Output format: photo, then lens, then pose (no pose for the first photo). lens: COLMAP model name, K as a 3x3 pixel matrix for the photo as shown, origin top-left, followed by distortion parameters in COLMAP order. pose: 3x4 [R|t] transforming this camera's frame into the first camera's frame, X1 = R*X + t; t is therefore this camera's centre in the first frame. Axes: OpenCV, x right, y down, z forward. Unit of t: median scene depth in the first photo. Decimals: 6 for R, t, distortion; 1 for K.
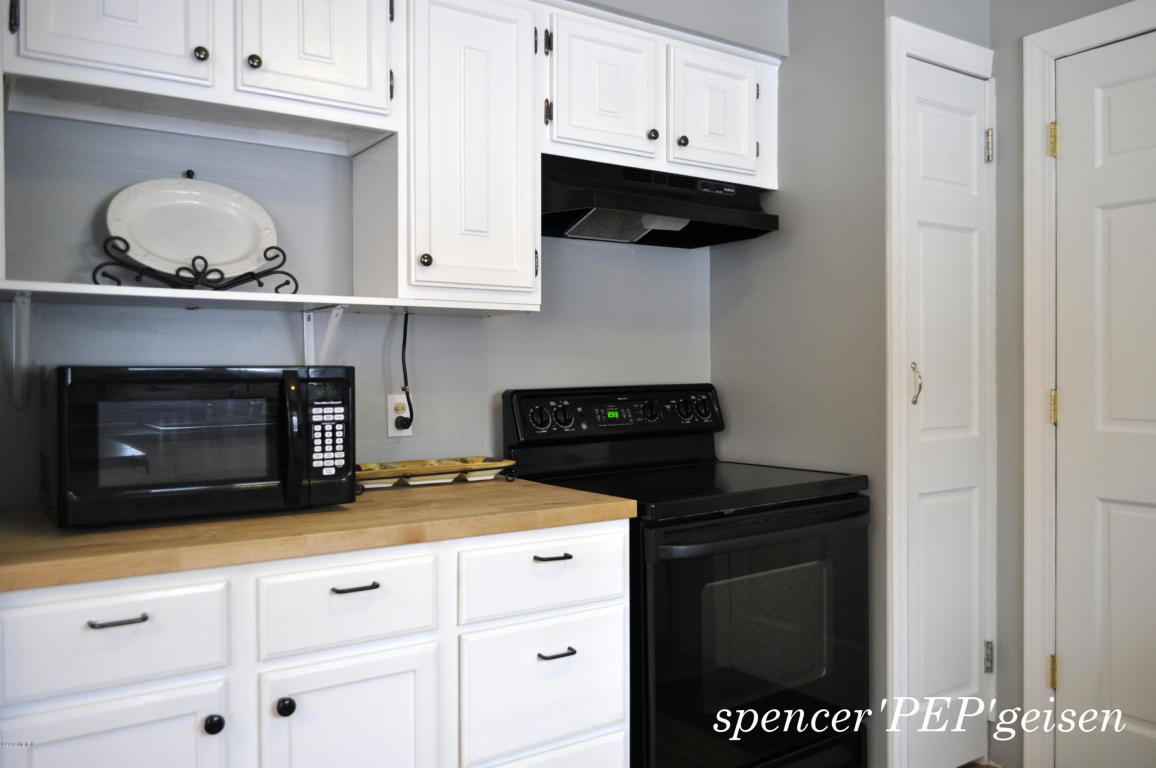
lens RADIAL K [[896.8, 0, 581.6], [0, 896.8, 375.5], [0, 0, 1]] dist [-0.013486, 0.005867]
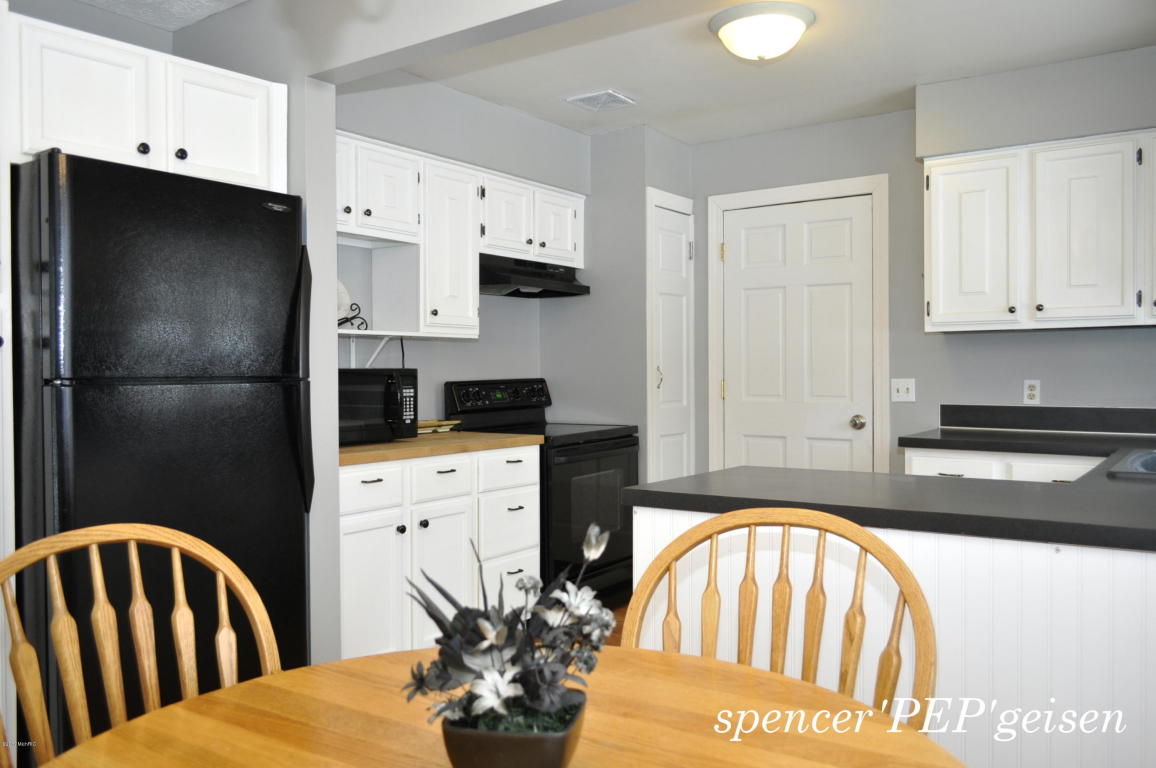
lens RADIAL K [[896.8, 0, 579.9], [0, 896.8, 379.3], [0, 0, 1]] dist [-0.013486, 0.005867]
pose [[0.935814, -0.002804, 0.352484, -0.475565], [0.001012, 0.999986, 0.005268, 0.002495], [-0.352494, -0.004573, 0.935803, -0.758442]]
